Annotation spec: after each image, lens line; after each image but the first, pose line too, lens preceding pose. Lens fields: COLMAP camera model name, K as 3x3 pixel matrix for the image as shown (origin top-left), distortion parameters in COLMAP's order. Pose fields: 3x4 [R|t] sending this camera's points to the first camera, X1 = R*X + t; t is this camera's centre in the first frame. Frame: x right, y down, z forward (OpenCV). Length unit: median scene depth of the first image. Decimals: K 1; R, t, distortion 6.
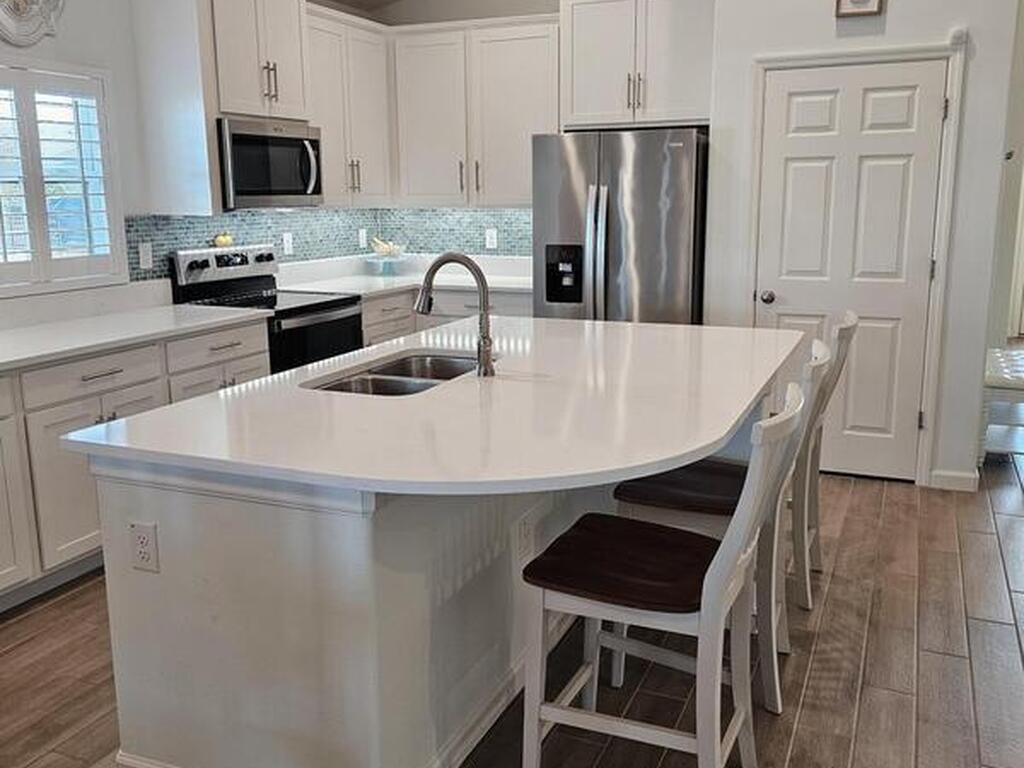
lens RADIAL K [[922.3, 0, 514.0], [0, 922.3, 371.7], [0, 0, 1]] dist [0.103839, -0.181518]
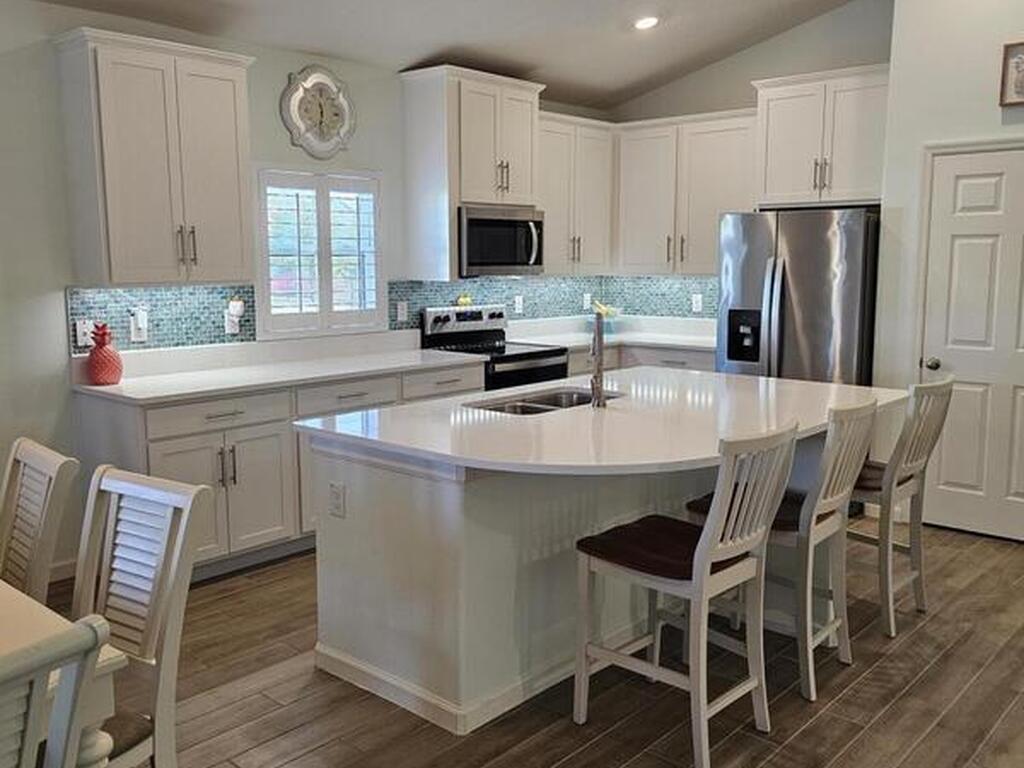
lens RADIAL K [[912.9, 0, 512.0], [0, 912.9, 384.0], [0, 0, 1]] dist [0.106634, -0.167976]
pose [[0.947452, 0.051495, -0.315725, 0.156410], [-0.068552, 0.996714, -0.043151, 0.021805], [0.312466, 0.062527, 0.947869, -0.156067]]
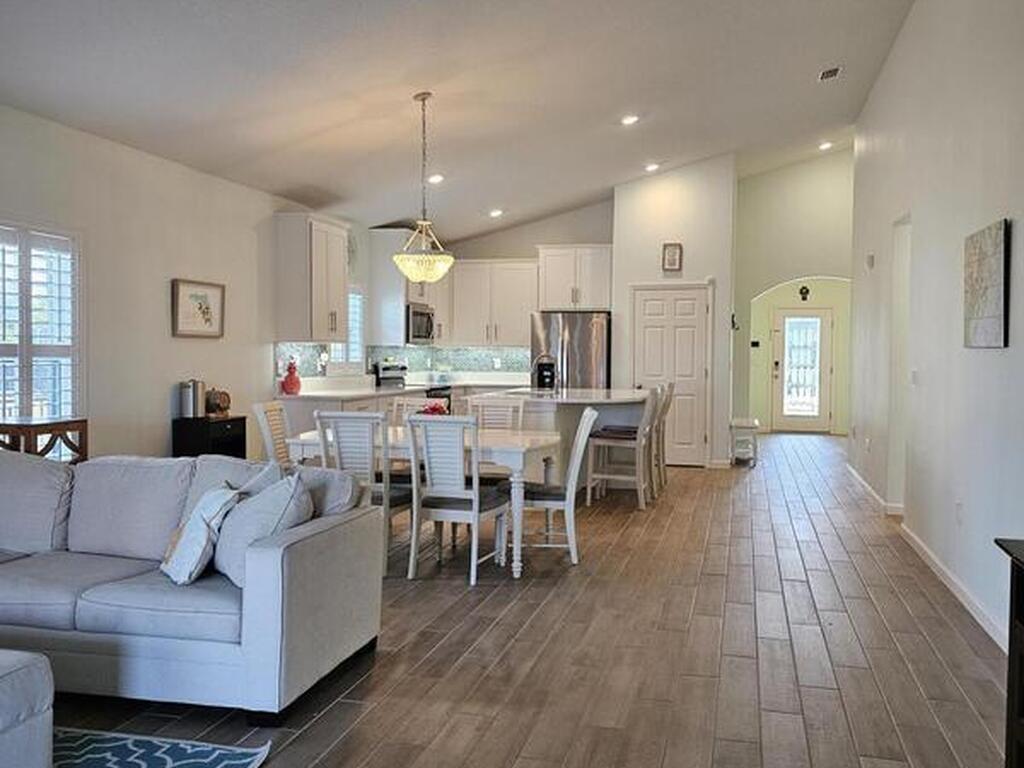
lens RADIAL K [[912.9, 0, 512.0], [0, 912.9, 384.0], [0, 0, 1]] dist [0.106634, -0.167976]
pose [[0.986629, 0.010927, 0.162618, -0.401812], [0.015654, 0.986785, -0.161279, 0.273361], [-0.162231, 0.161668, 0.973419, -1.136656]]
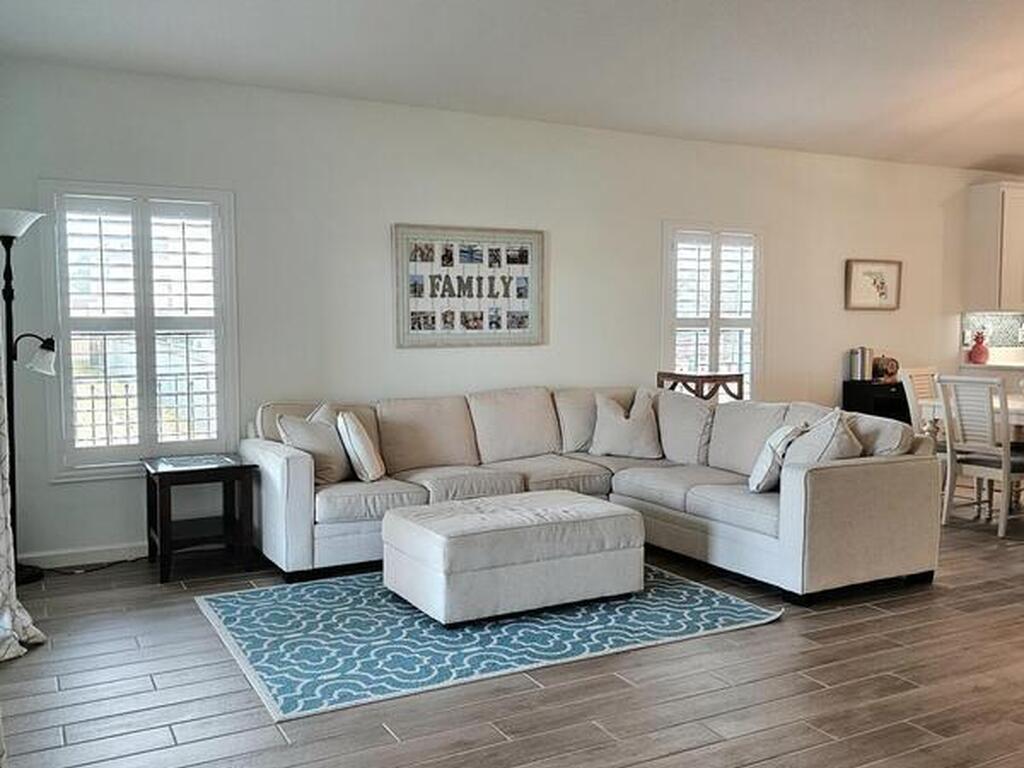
lens RADIAL K [[912.9, 0, 512.0], [0, 912.9, 384.0], [0, 0, 1]] dist [0.106634, -0.167976]
pose [[0.785980, 0.047998, -0.616386, -0.138255], [-0.127599, 0.988111, -0.085762, 0.310855], [0.604941, 0.146057, 0.782760, -1.302587]]
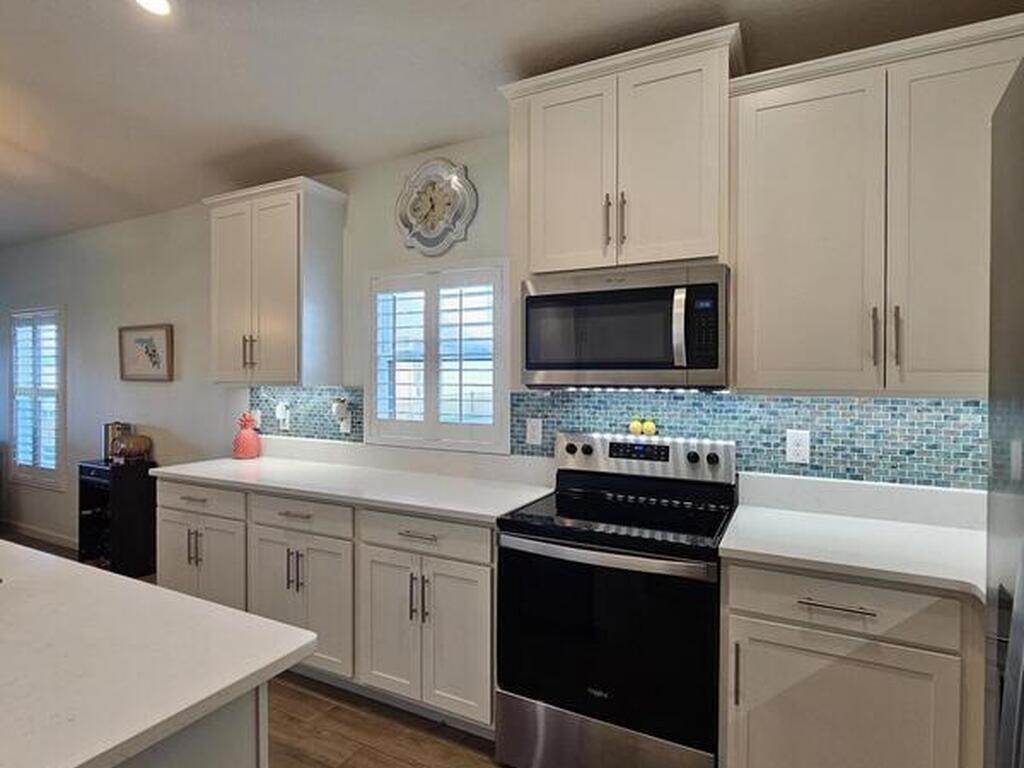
lens RADIAL K [[553.9, 0, 512.0], [0, 553.9, 384.0], [0, 0, 1]] dist [0.000652, -0.000301]
pose [[-0.067307, 0.015068, -0.997619, 0.182998], [-0.200915, 0.979199, 0.028345, -0.179524], [0.977294, 0.202344, -0.062880, 0.975483]]
